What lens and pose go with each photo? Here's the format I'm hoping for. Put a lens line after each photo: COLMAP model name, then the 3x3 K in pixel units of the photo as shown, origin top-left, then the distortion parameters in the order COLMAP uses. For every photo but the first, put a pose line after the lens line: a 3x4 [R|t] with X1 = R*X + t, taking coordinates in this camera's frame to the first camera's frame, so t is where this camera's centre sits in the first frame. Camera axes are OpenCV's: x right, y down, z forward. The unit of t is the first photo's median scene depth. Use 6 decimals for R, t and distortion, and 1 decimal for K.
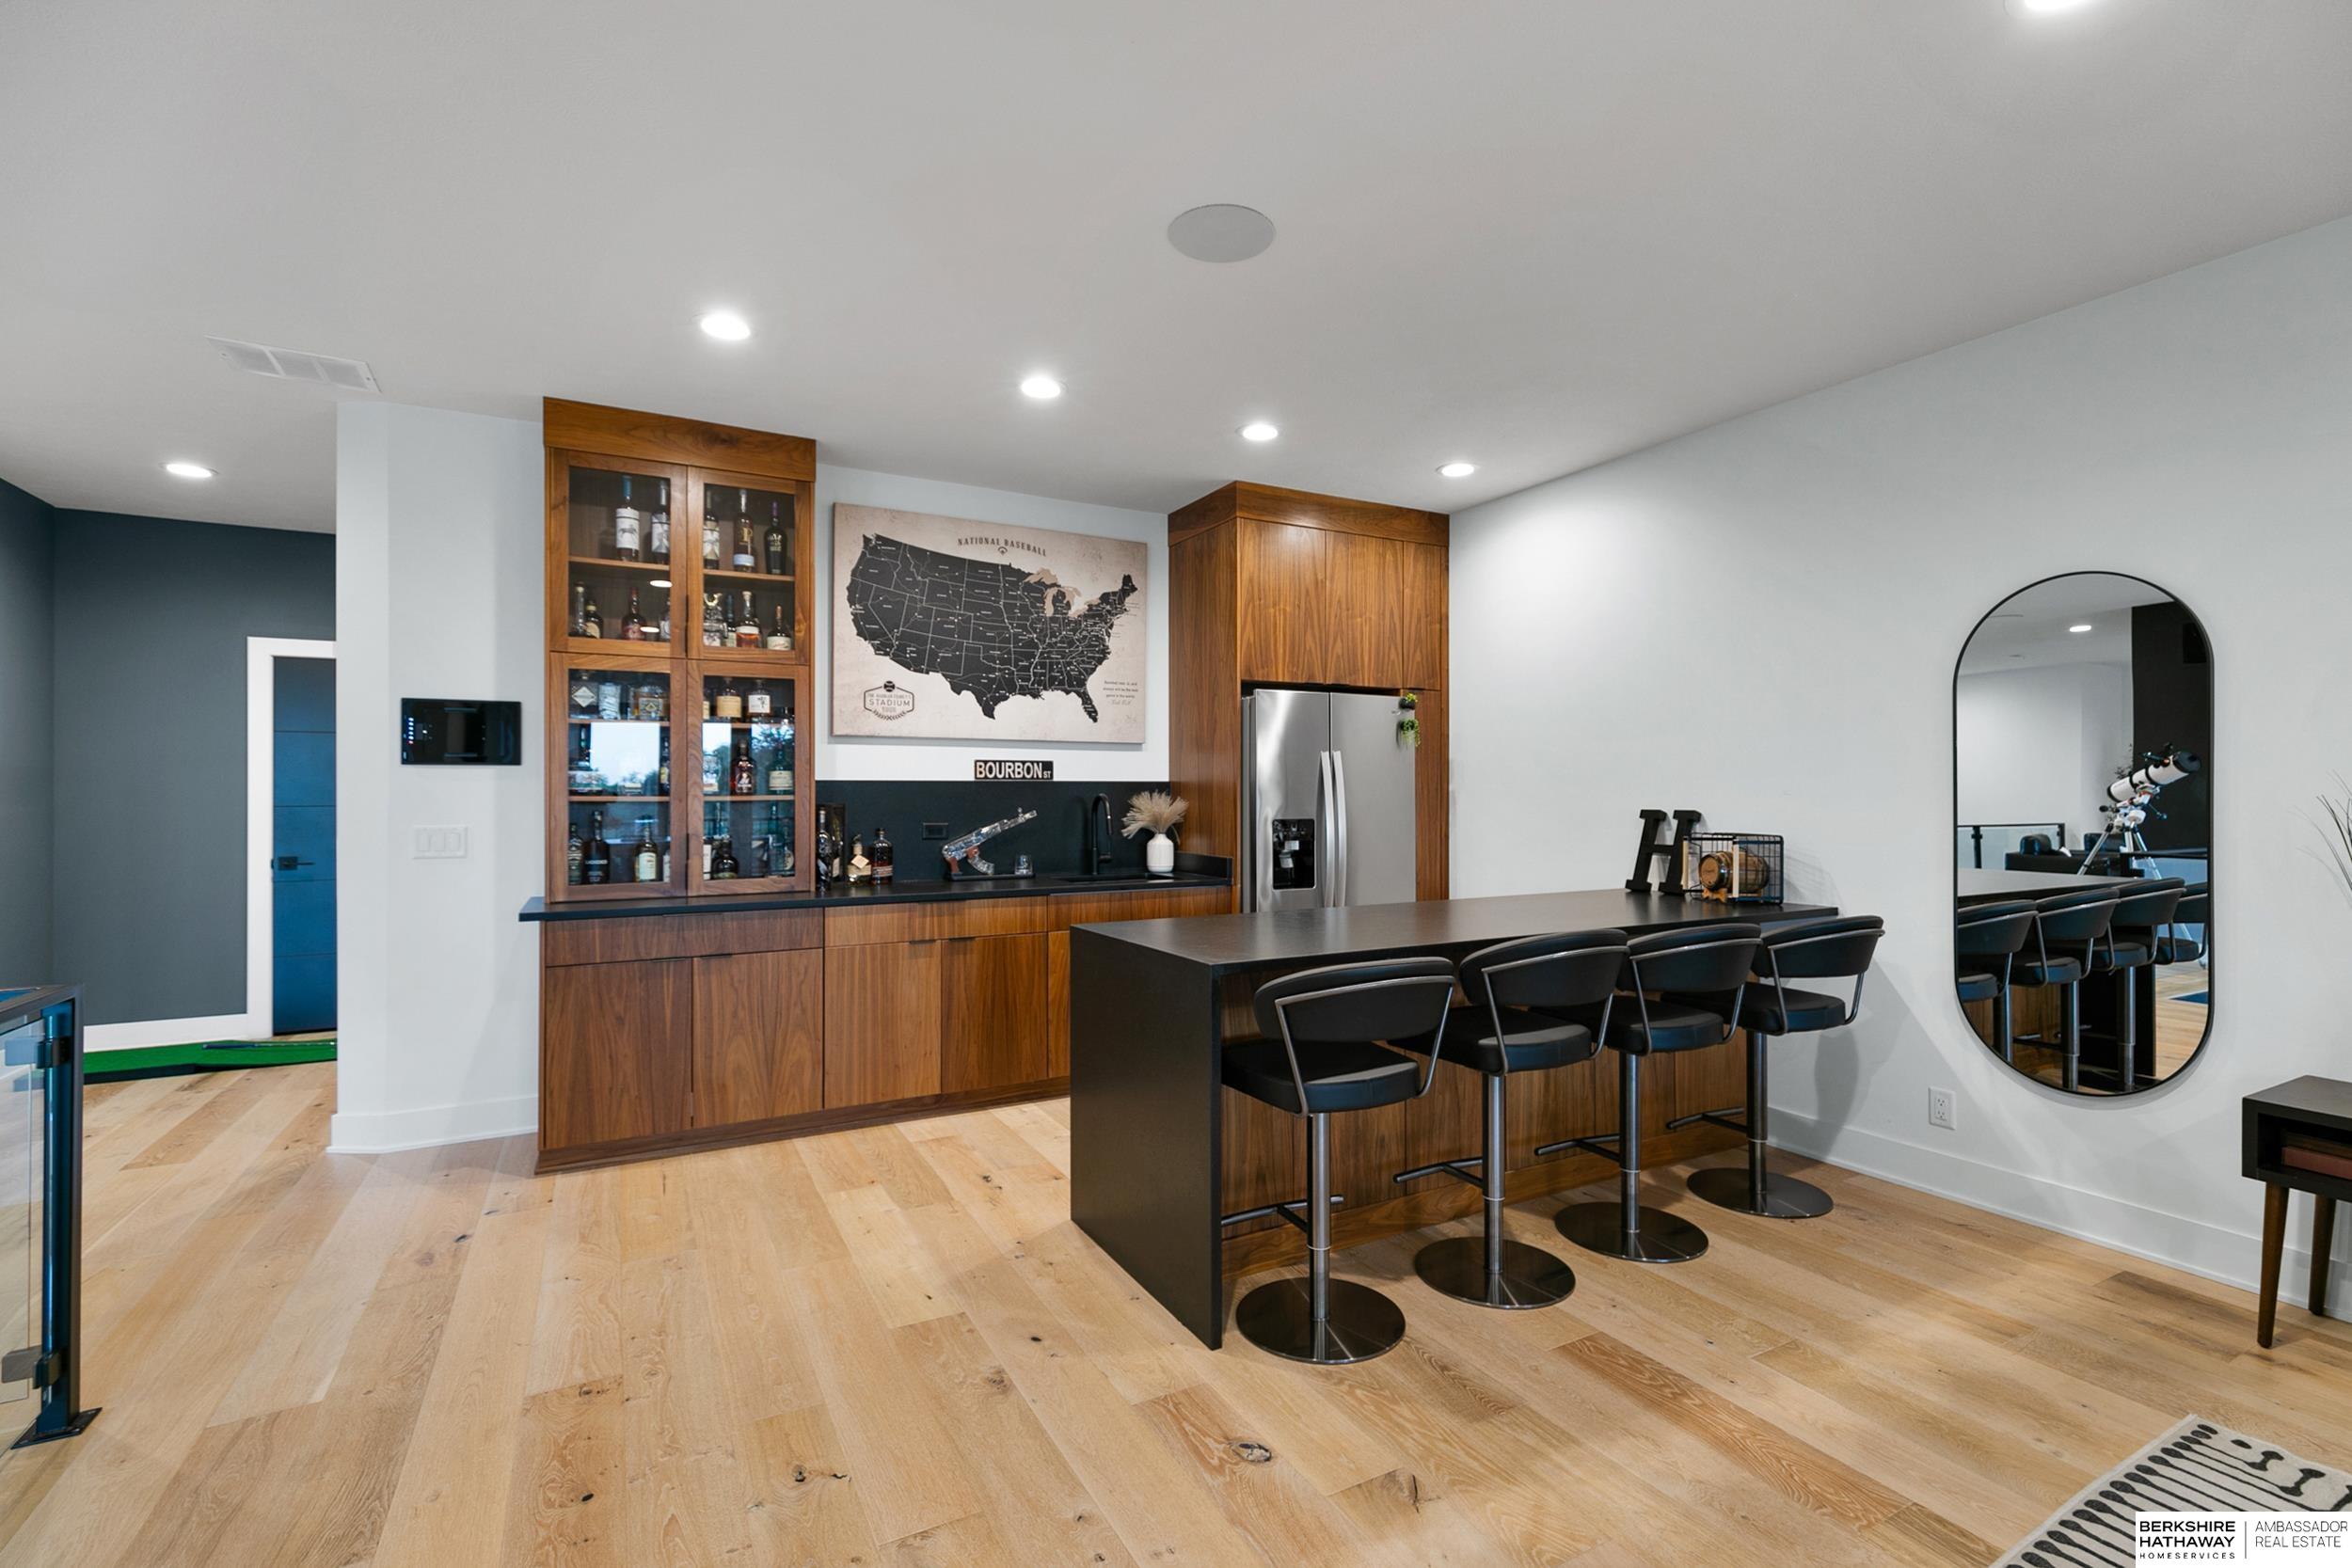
lens RADIAL K [[1073.4, 0, 1188.9], [0, 1073.4, 783.3], [0, 0, 1]] dist [0.012892, -0.001331]
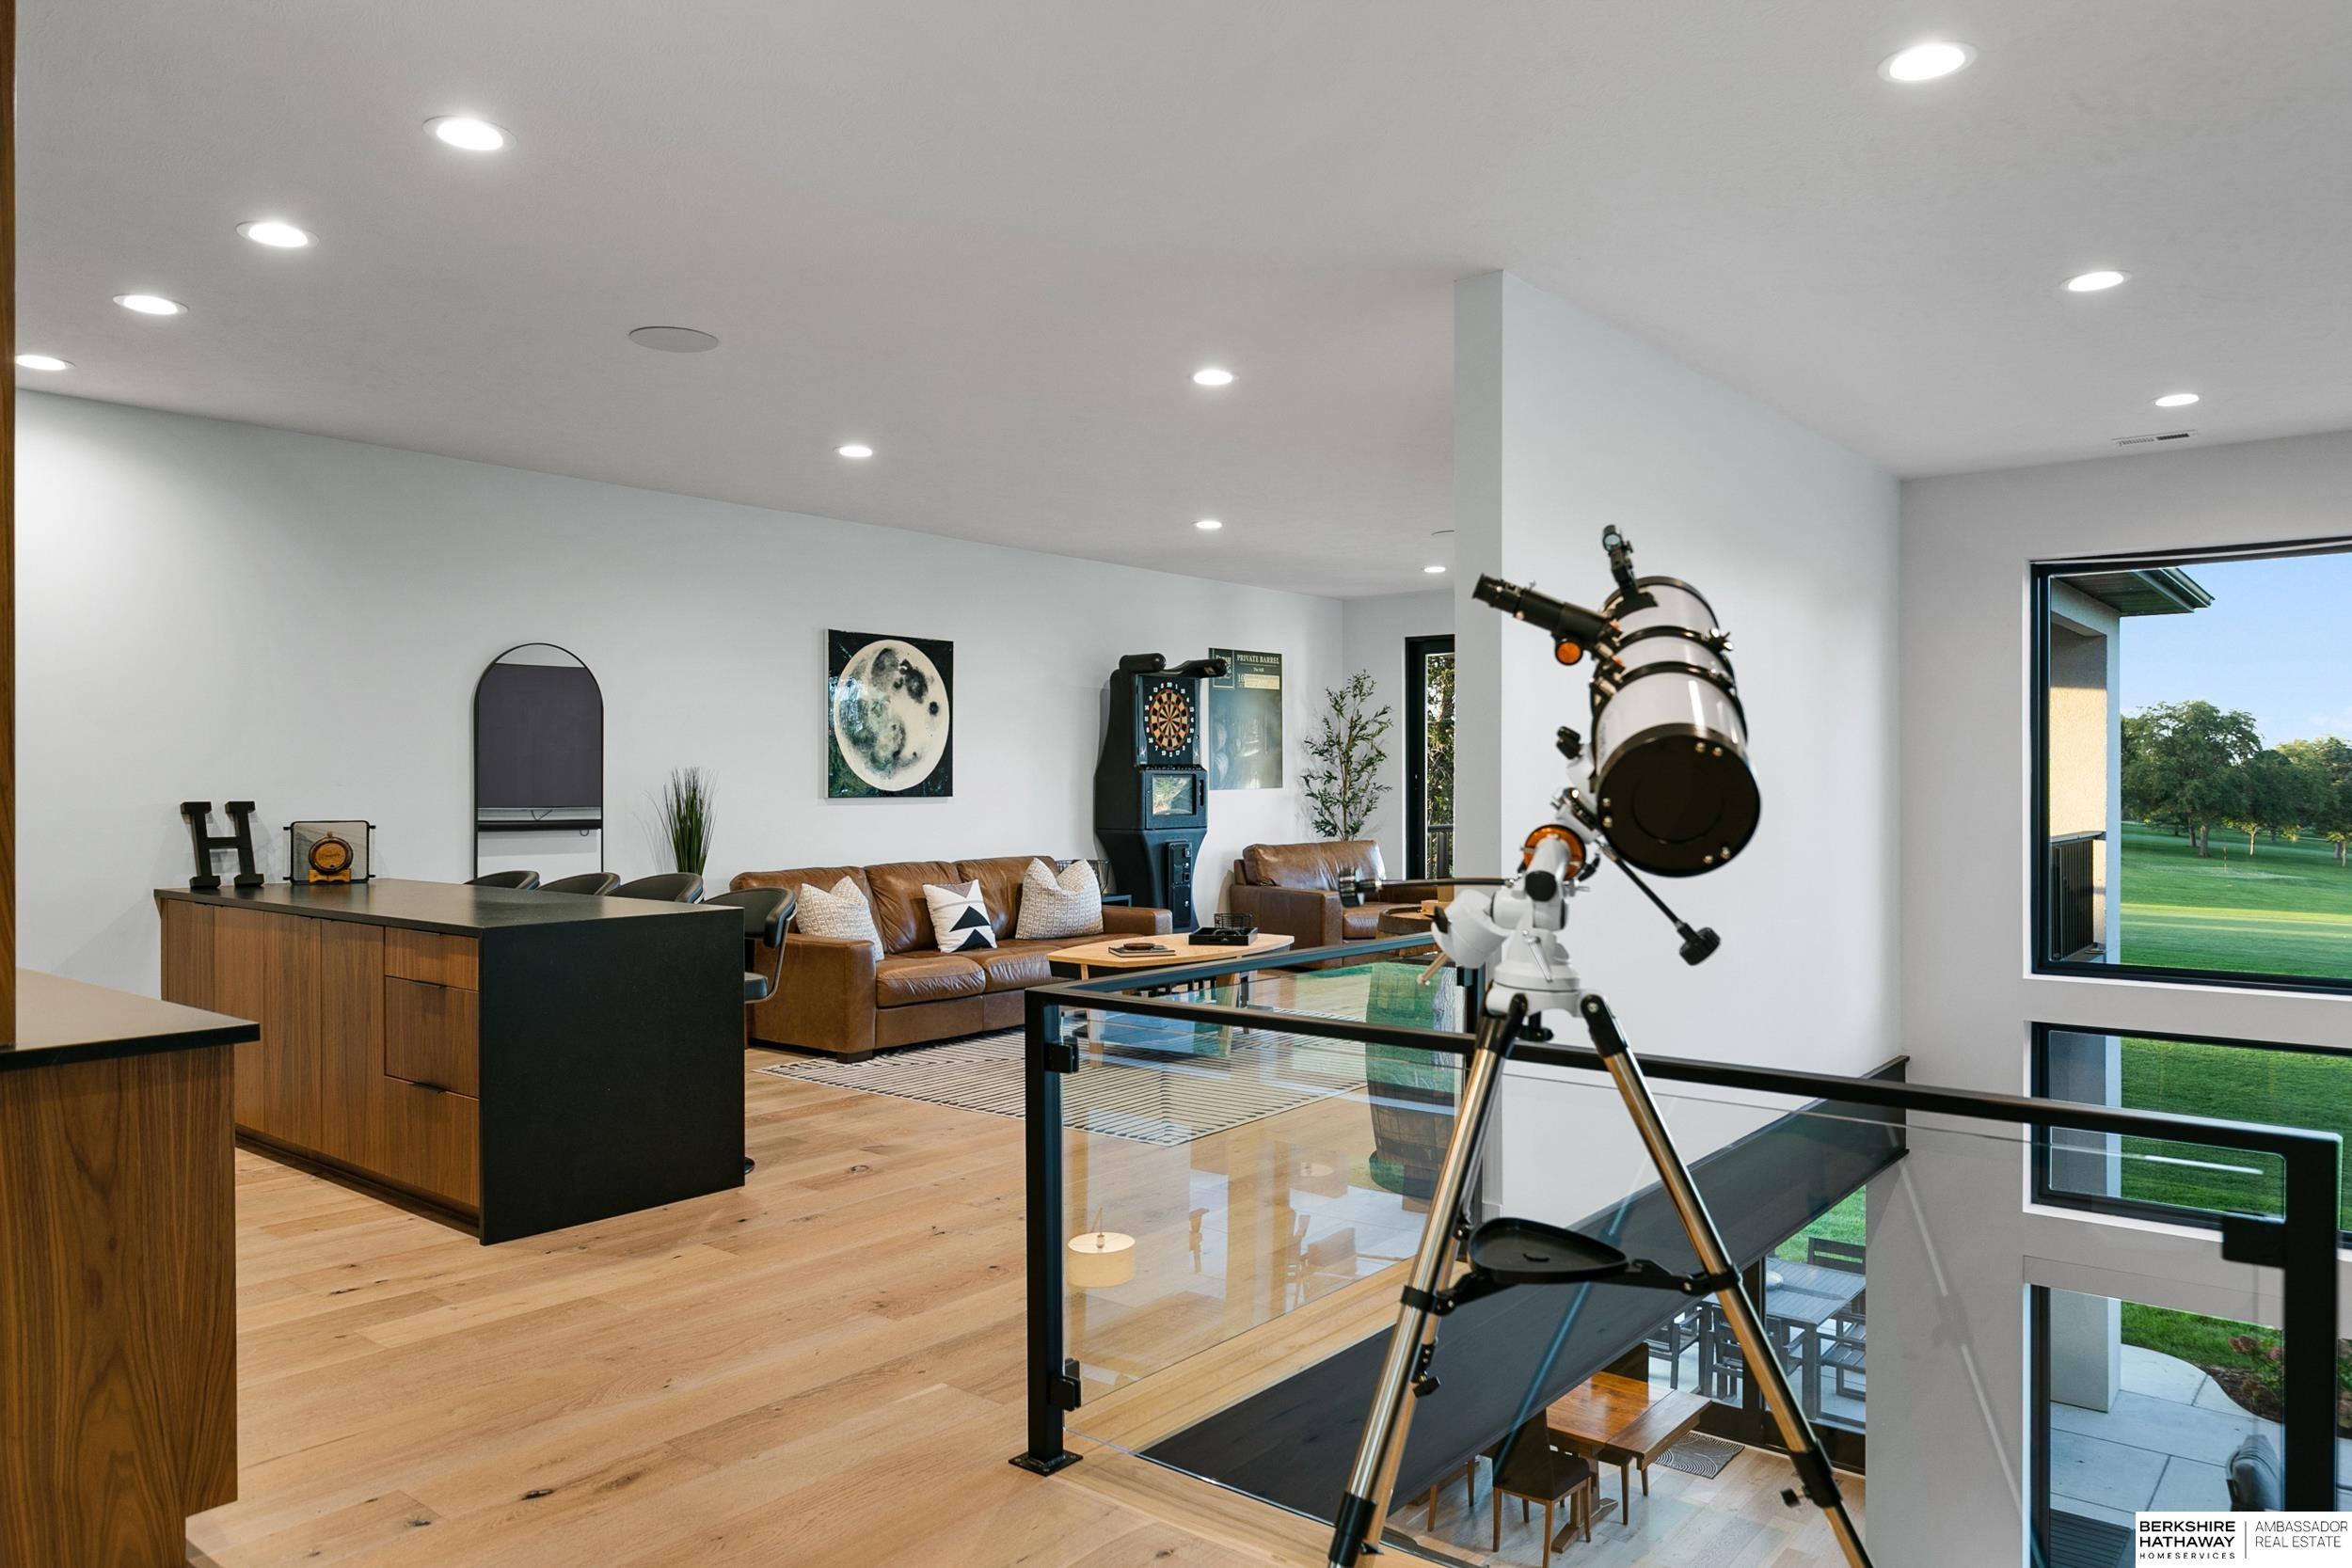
lens RADIAL K [[1625.2, 0, 1176.5], [0, 1625.2, 783.6], [0, 0, 1]] dist [0.003776, 0.000594]
pose [[-0.385012, -0.003544, 0.922905, -0.938296], [-0.007861, 0.999969, 0.000560, -0.001207], [-0.922878, -0.007039, -0.385028, 0.566557]]
